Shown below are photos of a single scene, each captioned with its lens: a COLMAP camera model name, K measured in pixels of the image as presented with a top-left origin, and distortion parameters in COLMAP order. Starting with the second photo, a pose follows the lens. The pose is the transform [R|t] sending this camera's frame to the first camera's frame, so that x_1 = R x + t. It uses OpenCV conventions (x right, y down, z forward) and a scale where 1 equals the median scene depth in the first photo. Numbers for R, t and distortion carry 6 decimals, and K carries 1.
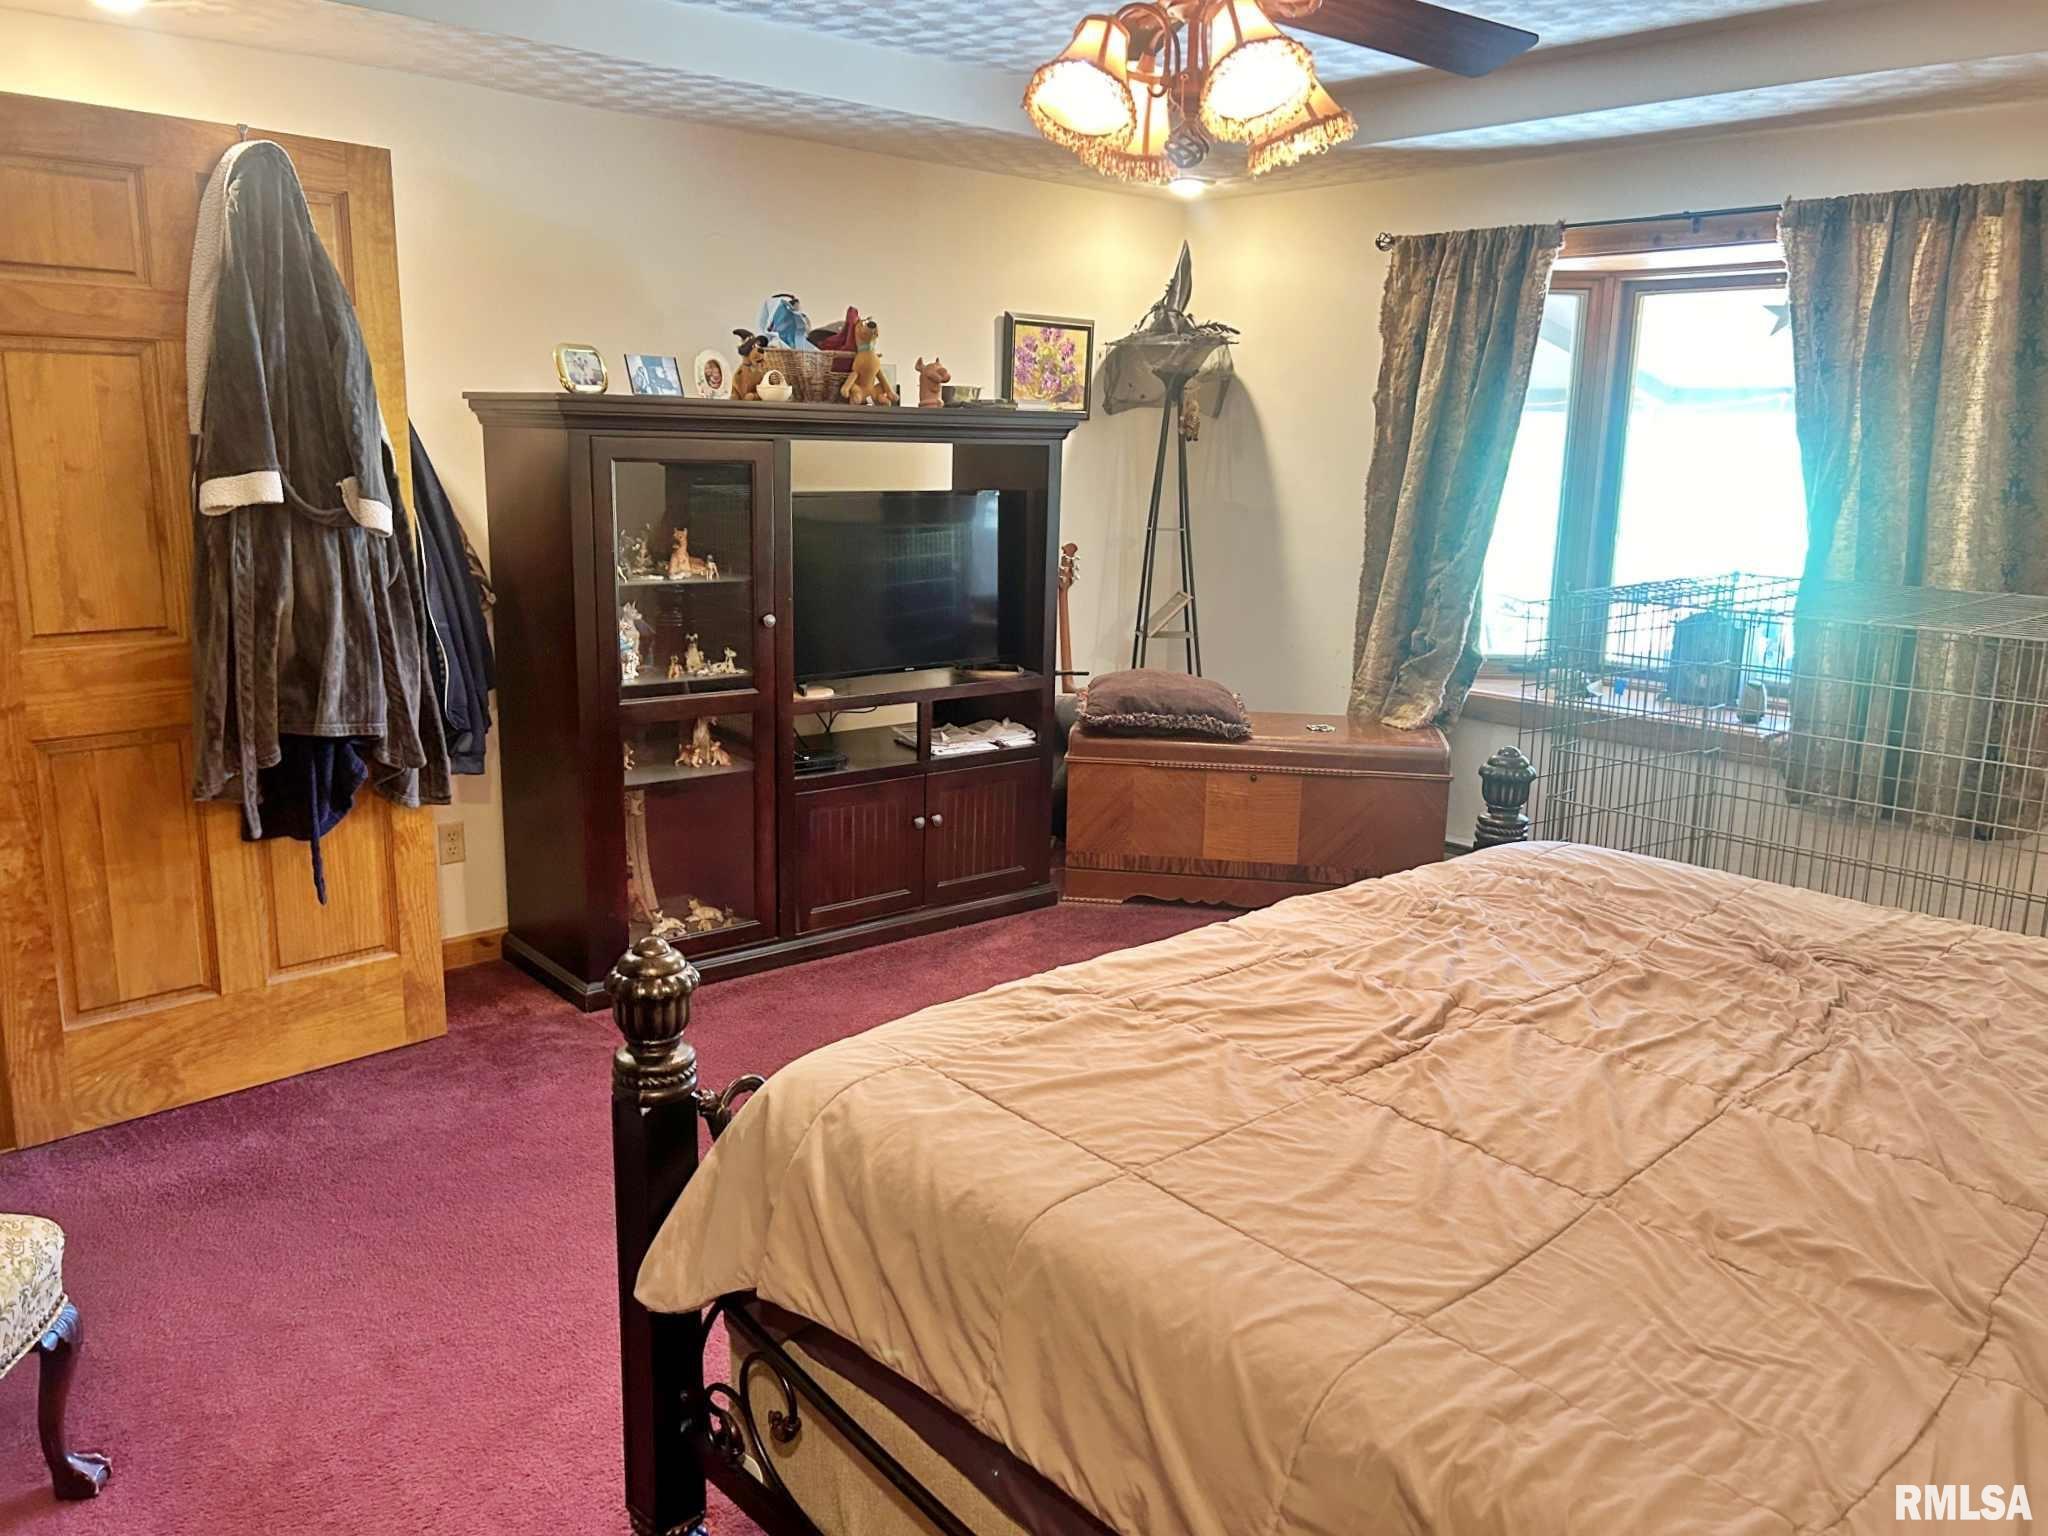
lens RADIAL K [[1557.5, 0, 1033.7], [0, 1557.5, 754.9], [0, 0, 1]] dist [0.052019, -0.066479]
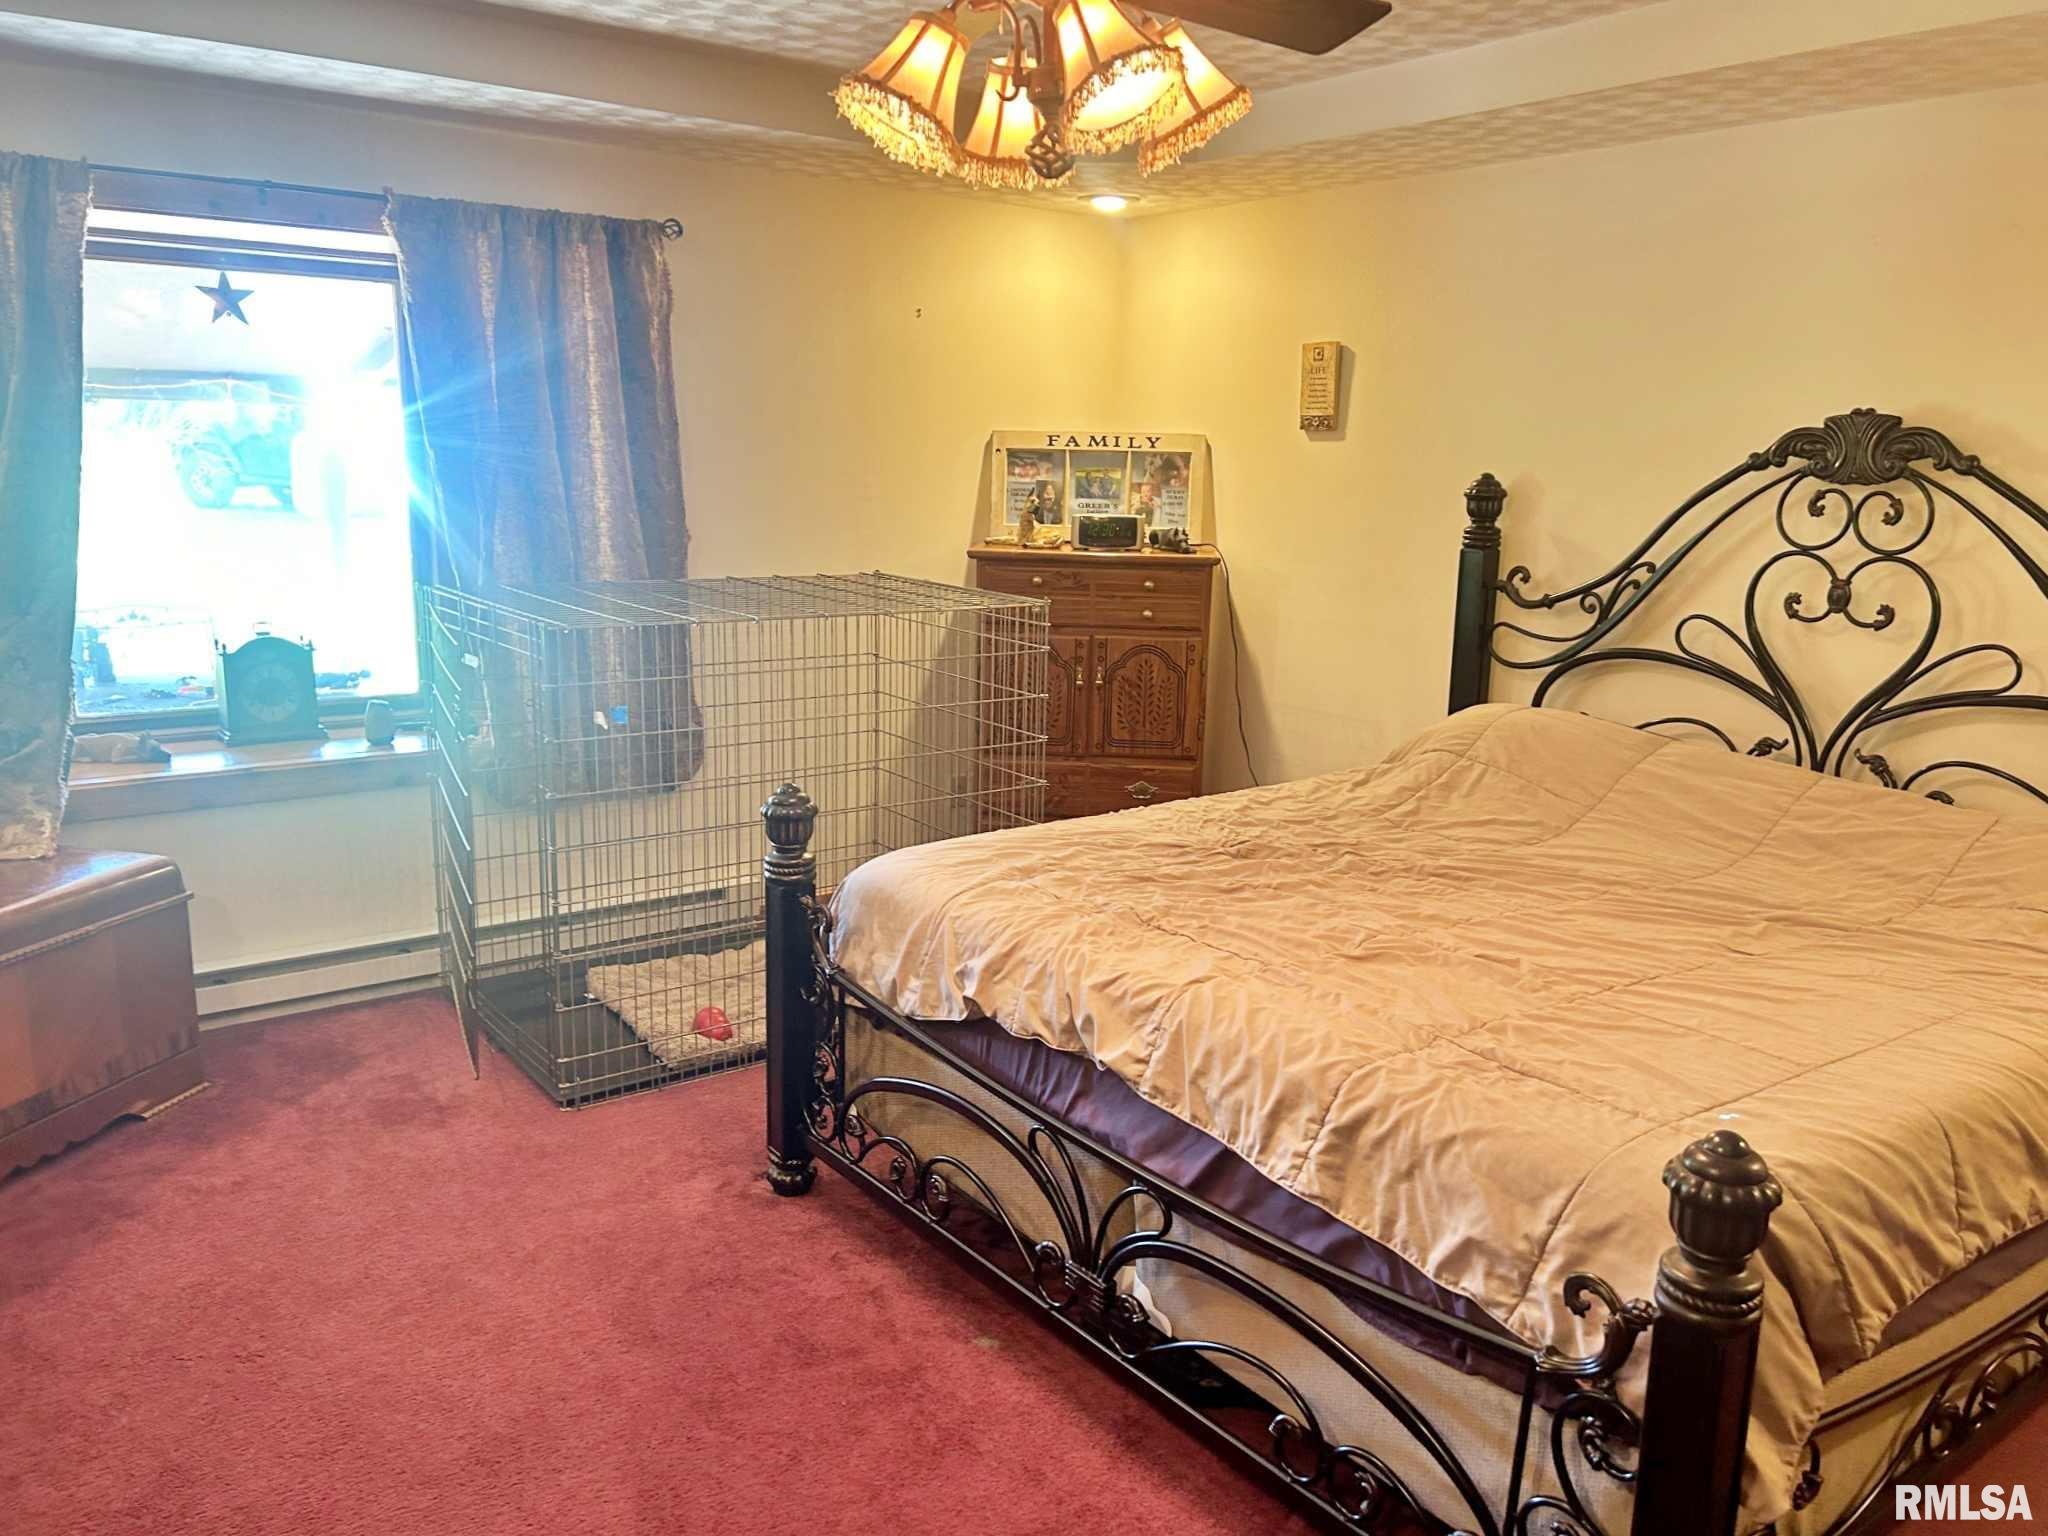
lens RADIAL K [[1557.5, 0, 1033.7], [0, 1557.5, 754.9], [0, 0, 1]] dist [0.052019, -0.066479]
pose [[0.054367, -0.218788, 0.974257, -0.508247], [0.183532, 0.961266, 0.205629, -0.159885], [-0.981509, 0.167628, 0.092416, 0.623757]]
